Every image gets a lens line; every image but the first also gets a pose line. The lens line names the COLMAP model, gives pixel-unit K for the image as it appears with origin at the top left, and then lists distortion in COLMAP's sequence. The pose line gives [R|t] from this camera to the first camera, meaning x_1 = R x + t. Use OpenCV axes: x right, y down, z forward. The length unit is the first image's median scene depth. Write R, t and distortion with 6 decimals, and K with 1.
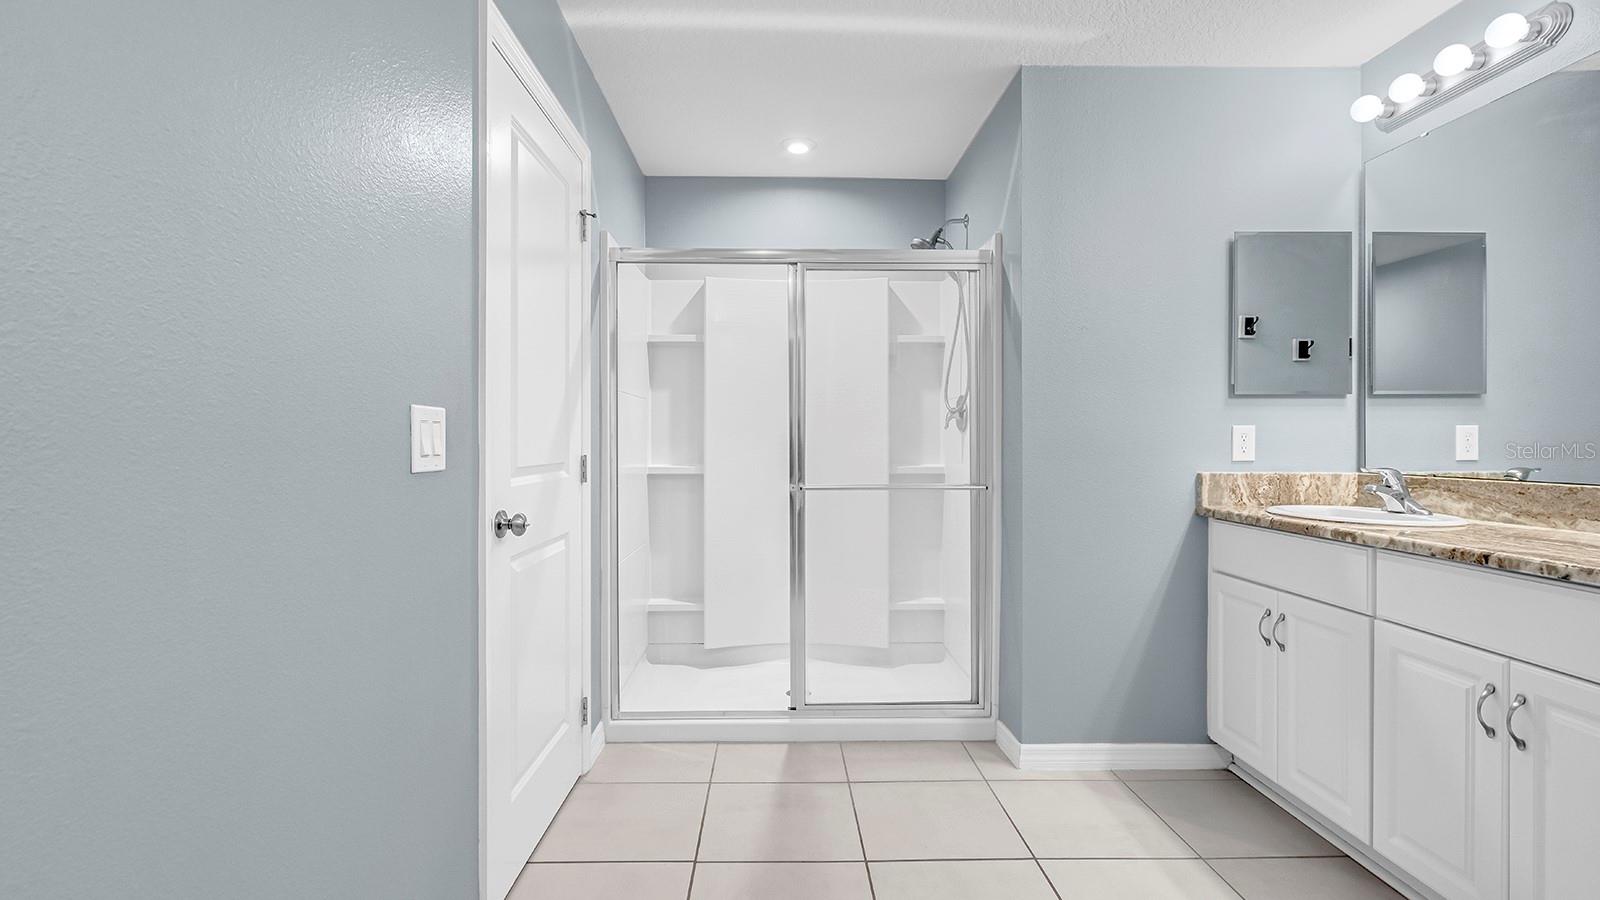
lens RADIAL K [[744.7, 0, 792.0], [0, 744.7, 444.5], [0, 0, 1]] dist [0.000190, 0.000869]
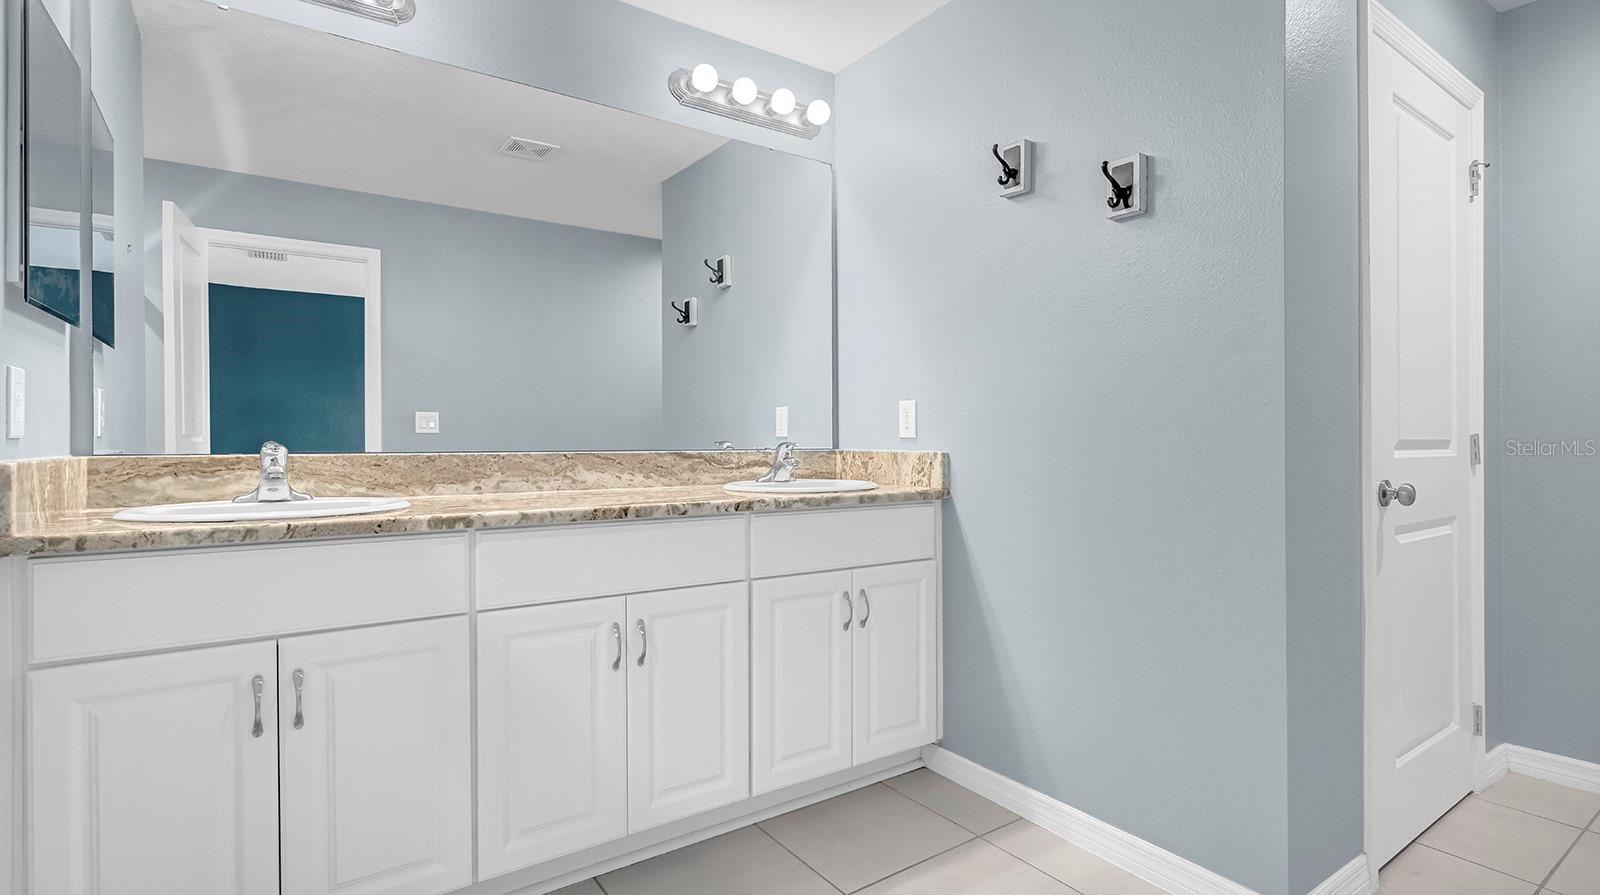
lens RADIAL K [[744.7, 0, 788.2], [0, 744.7, 446.4], [0, 0, 1]] dist [0.000190, 0.000869]
pose [[-0.540752, -0.011665, 0.841101, -0.125160], [0.003134, 0.999869, 0.015882, 0.029517], [-0.841176, 0.011224, -0.540644, 1.146348]]
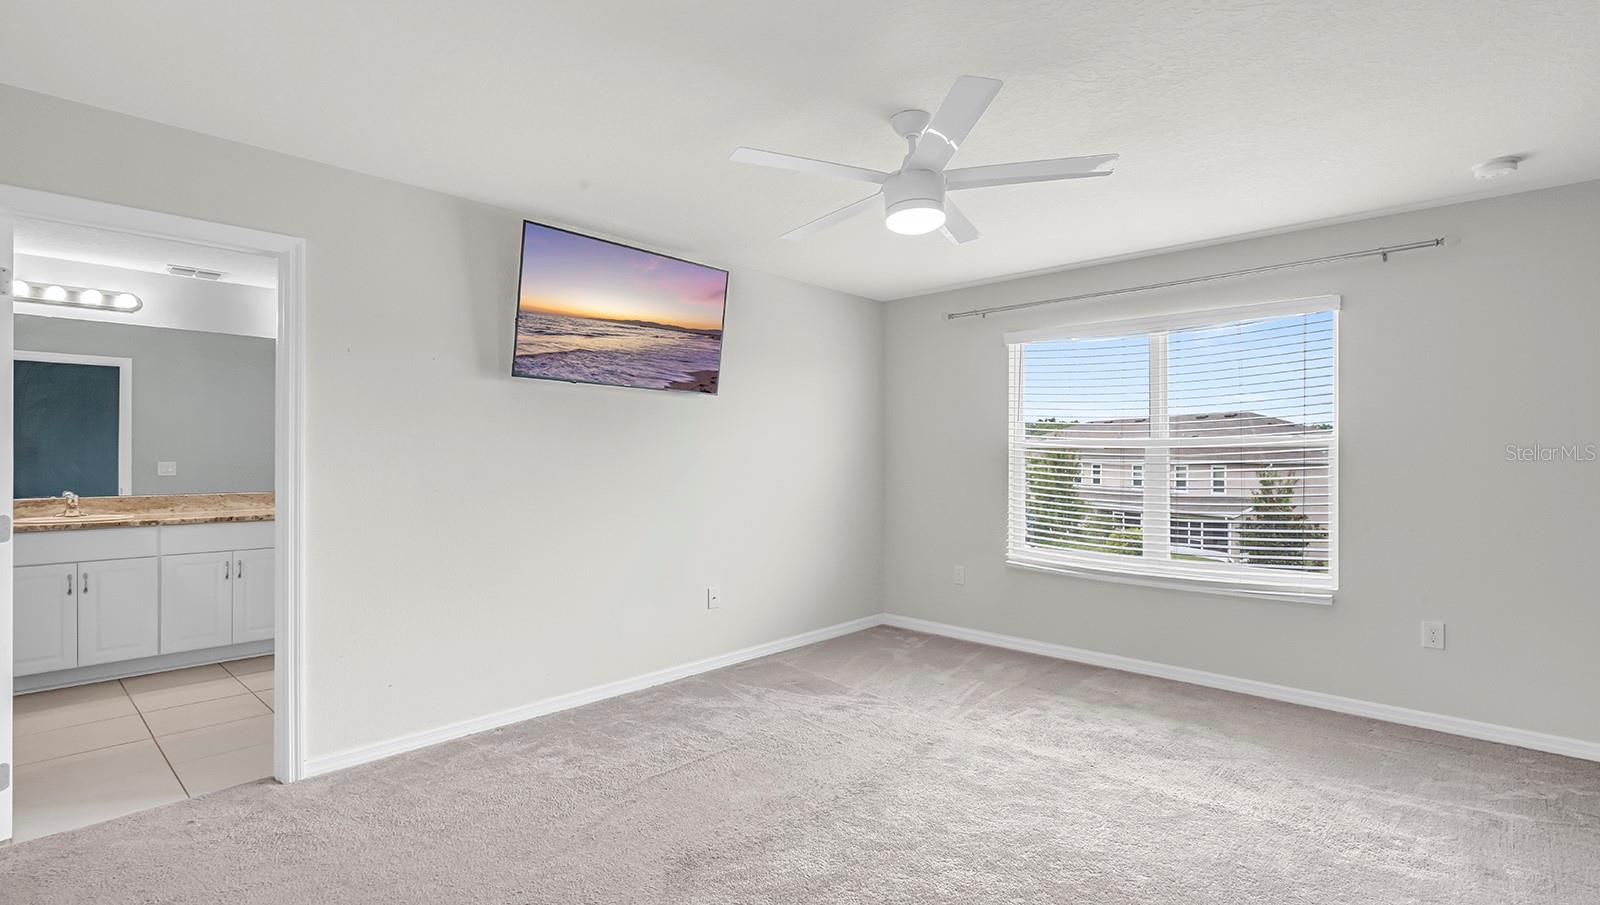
lens RADIAL K [[736.0, 0, 788.7], [0, 736.0, 457.1], [0, 0, 1]] dist [0.004926, 0.000146]
pose [[-0.705362, -0.004935, 0.708830, -2.229923], [-0.001002, 0.999982, 0.005965, -0.092068], [-0.708847, 0.003498, -0.705354, 1.225819]]
